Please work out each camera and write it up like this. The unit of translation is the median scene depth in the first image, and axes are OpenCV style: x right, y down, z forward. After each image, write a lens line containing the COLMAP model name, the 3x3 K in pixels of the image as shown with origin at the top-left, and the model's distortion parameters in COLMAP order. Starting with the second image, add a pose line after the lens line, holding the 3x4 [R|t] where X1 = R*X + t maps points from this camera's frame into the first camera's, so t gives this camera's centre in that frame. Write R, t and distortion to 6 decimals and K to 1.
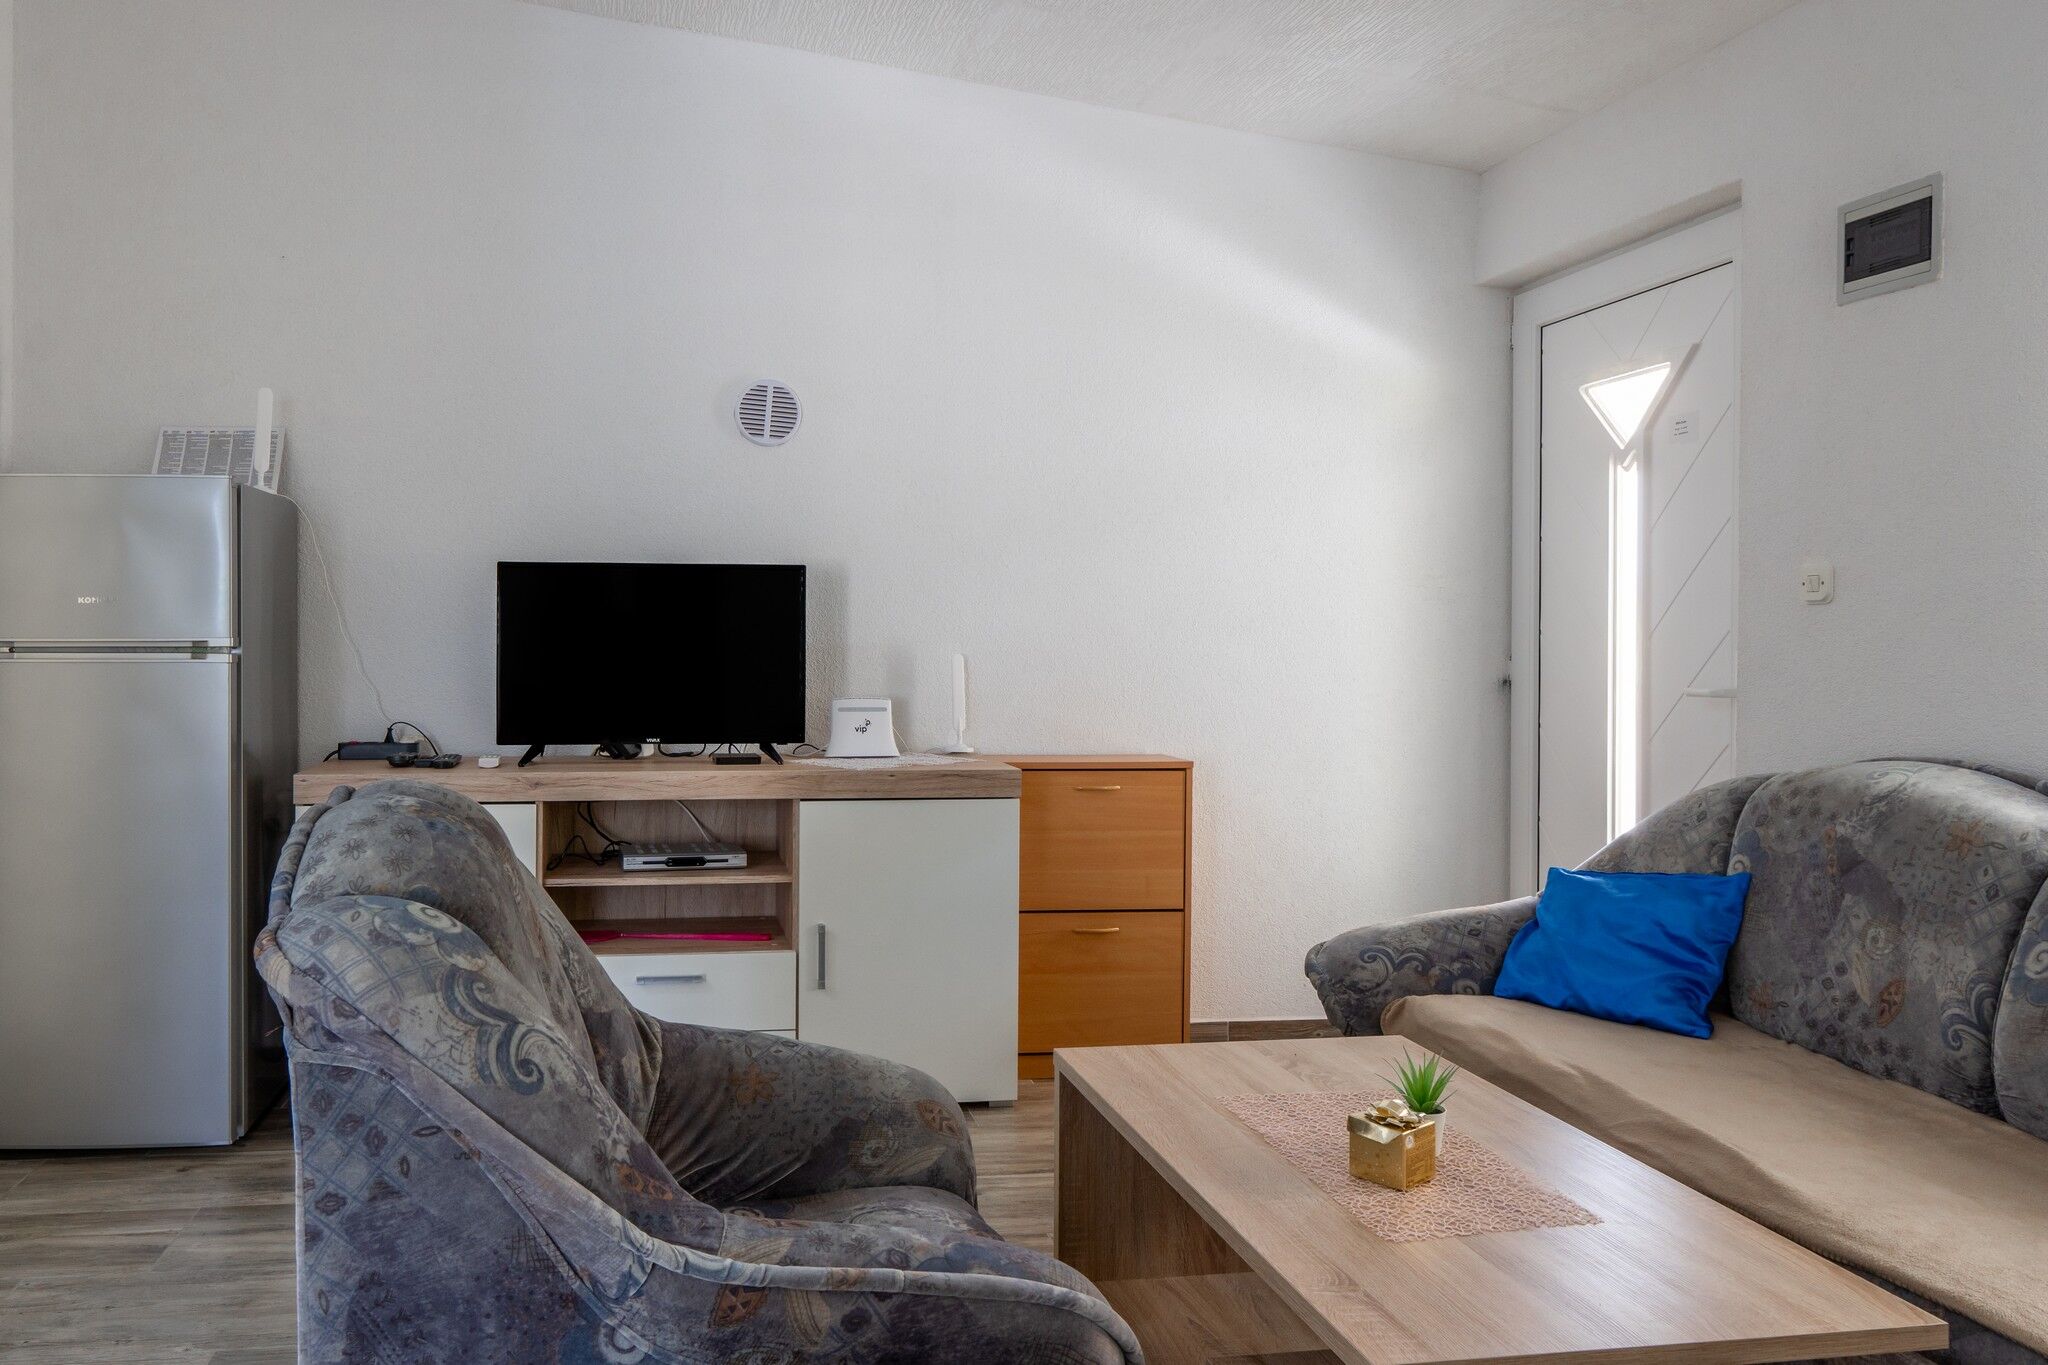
lens RADIAL K [[1493.8, 0, 839.4], [0, 1493.8, 642.6], [0, 0, 1]] dist [0.000181, 0.003026]
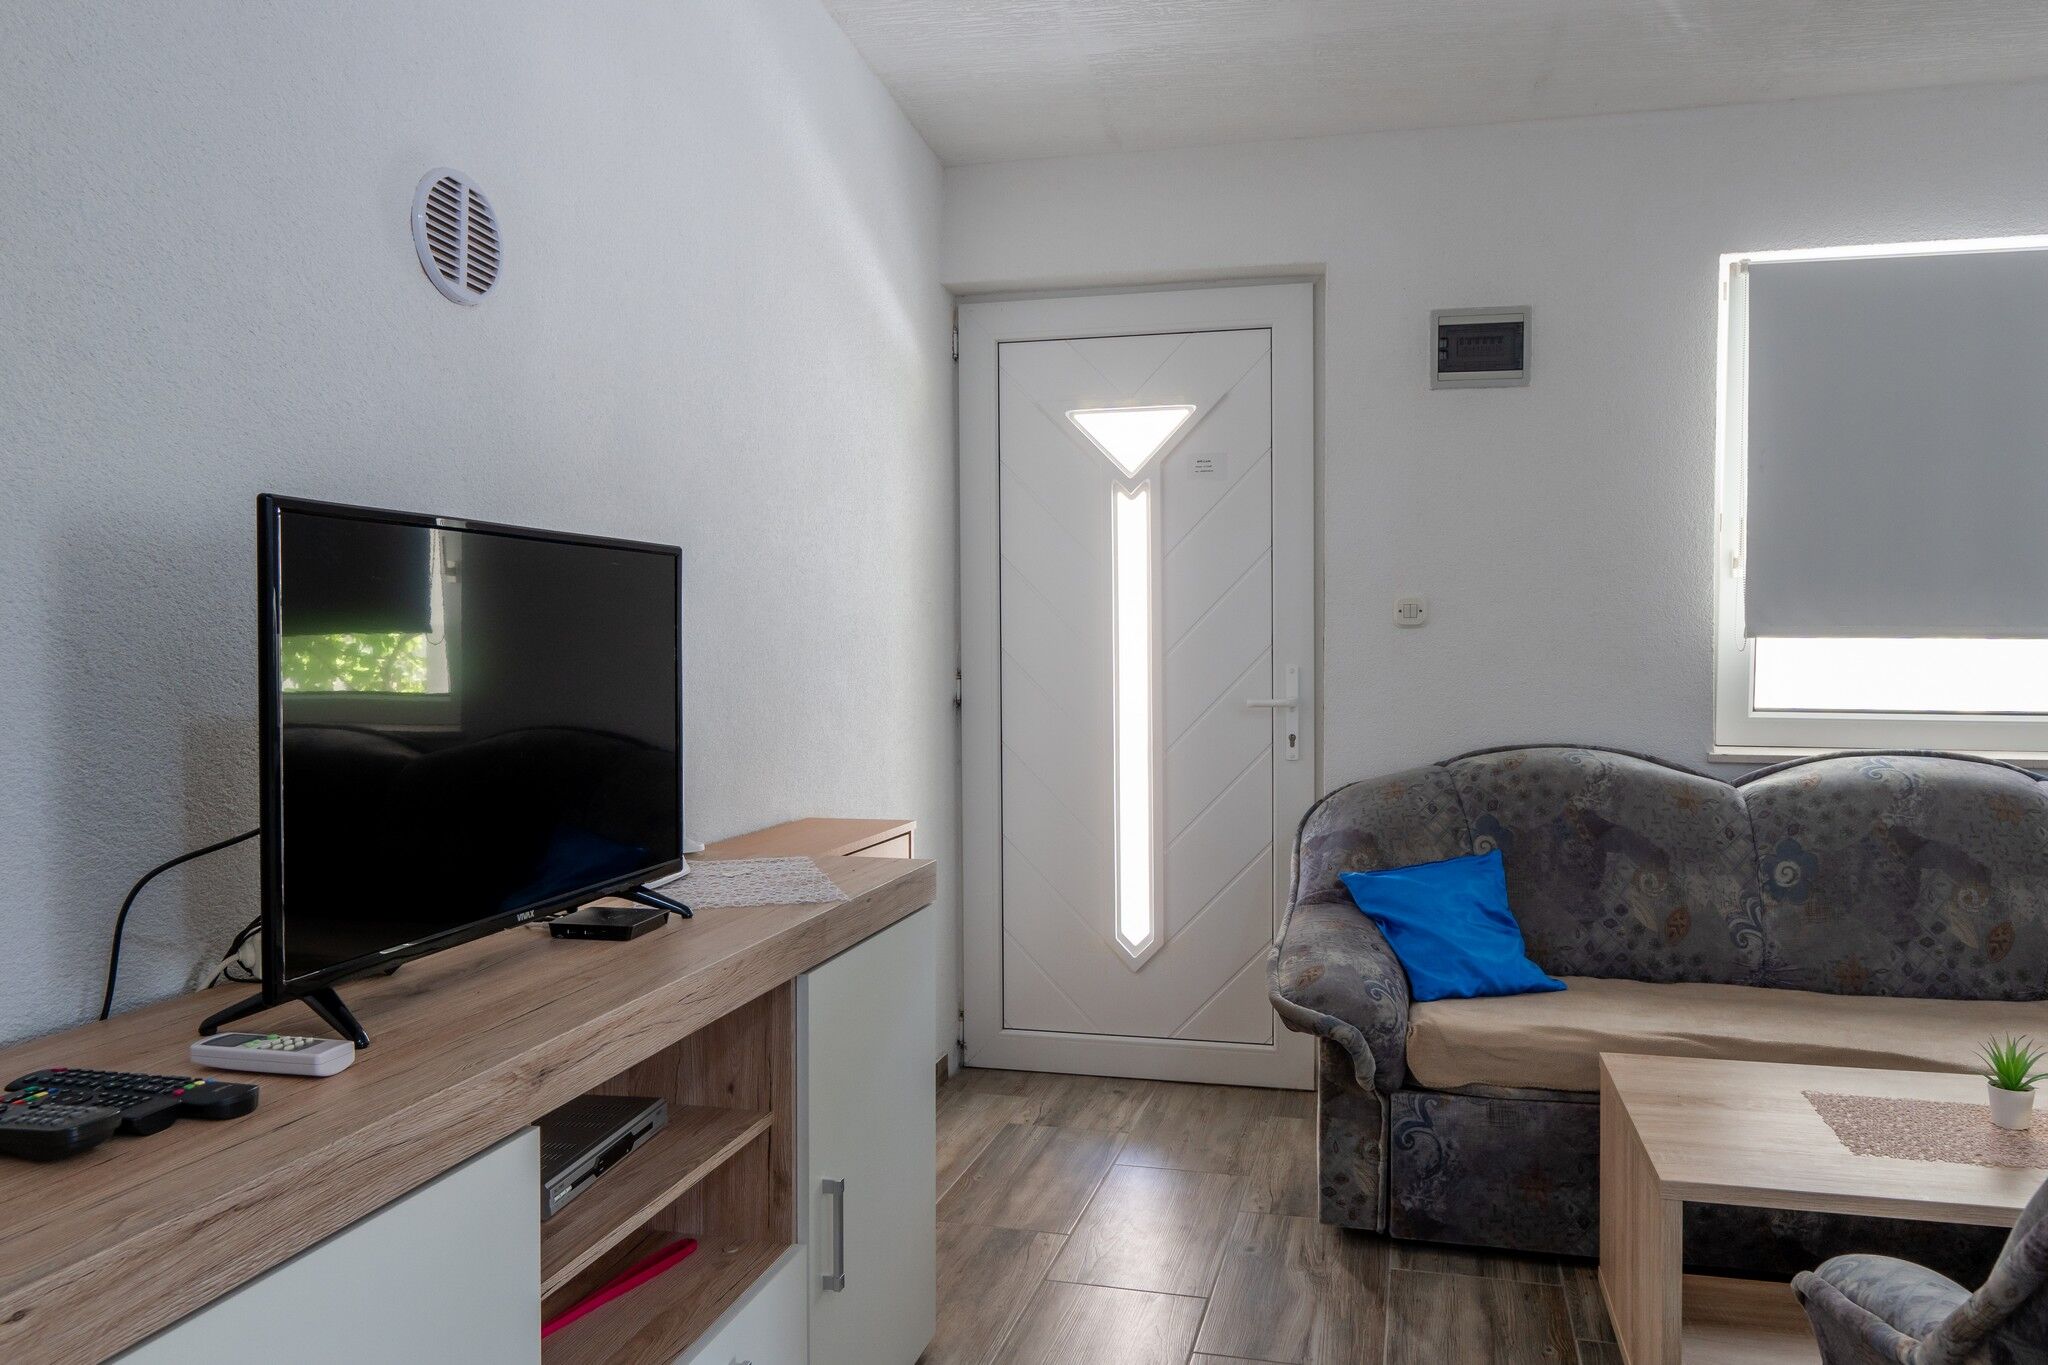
lens RADIAL K [[1465.3, 0, 1051.7], [0, 1465.3, 671.3], [0, 0, 1]] dist [-0.000740, 0.000507]
pose [[0.361352, -0.026613, 0.932049, -0.622466], [0.010487, 0.999645, 0.024477, -0.023849], [-0.932370, 0.000930, 0.361503, 0.892120]]
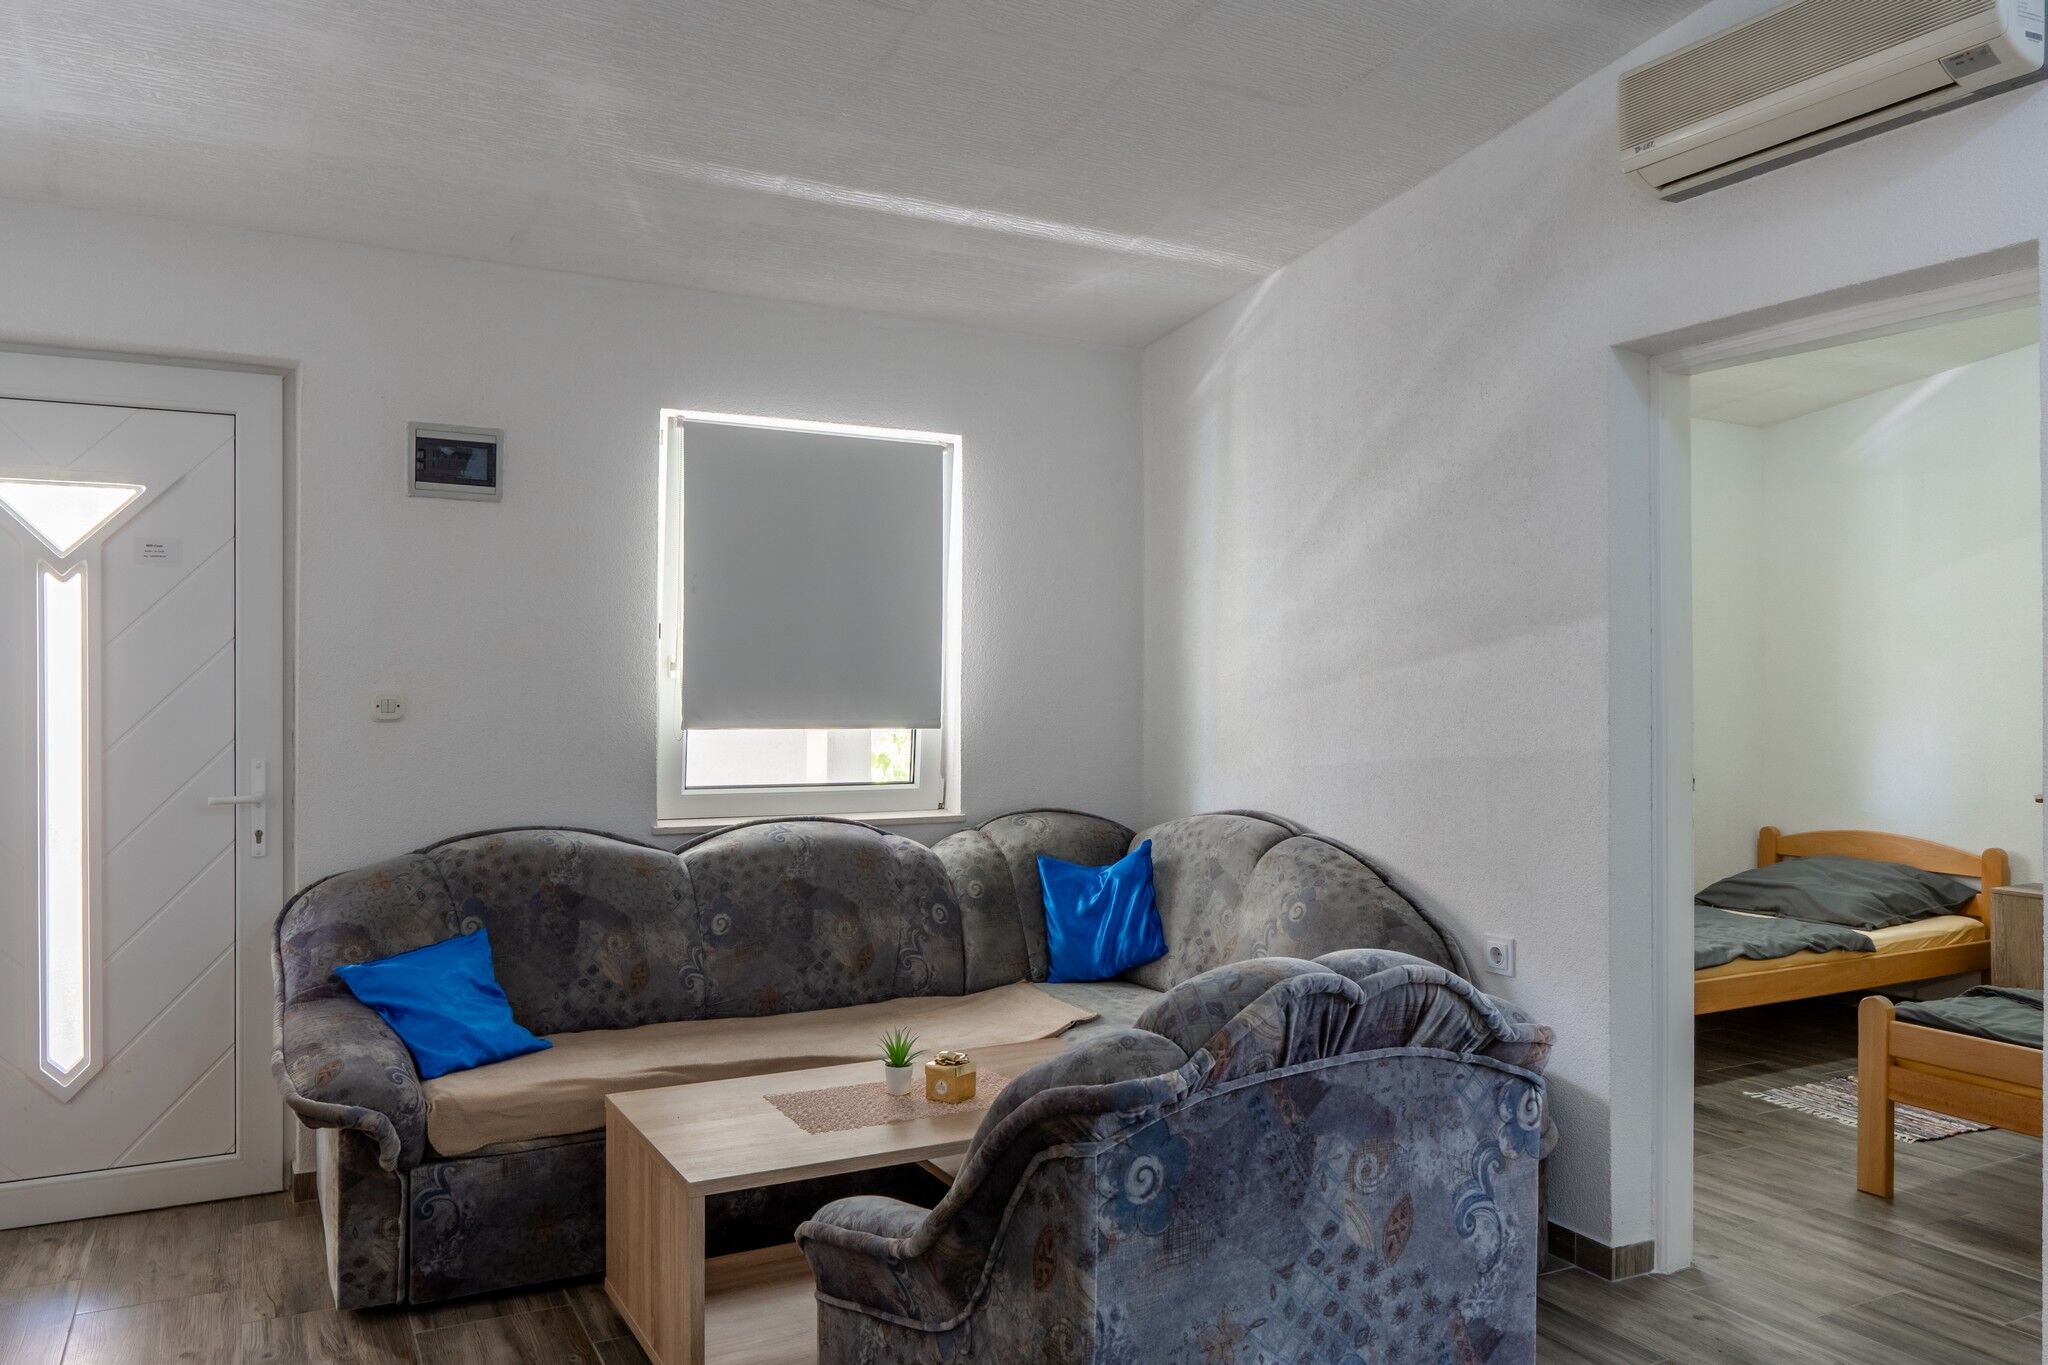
lens RADIAL K [[1486.5, 0, 1015.9], [0, 1486.5, 684.0], [0, 0, 1]] dist [0.002503, -0.004057]
pose [[-0.350510, -0.003892, 0.936551, -0.784529], [0.002128, 0.999985, 0.004952, -0.067796], [-0.936557, 0.003729, -0.350497, 1.002484]]
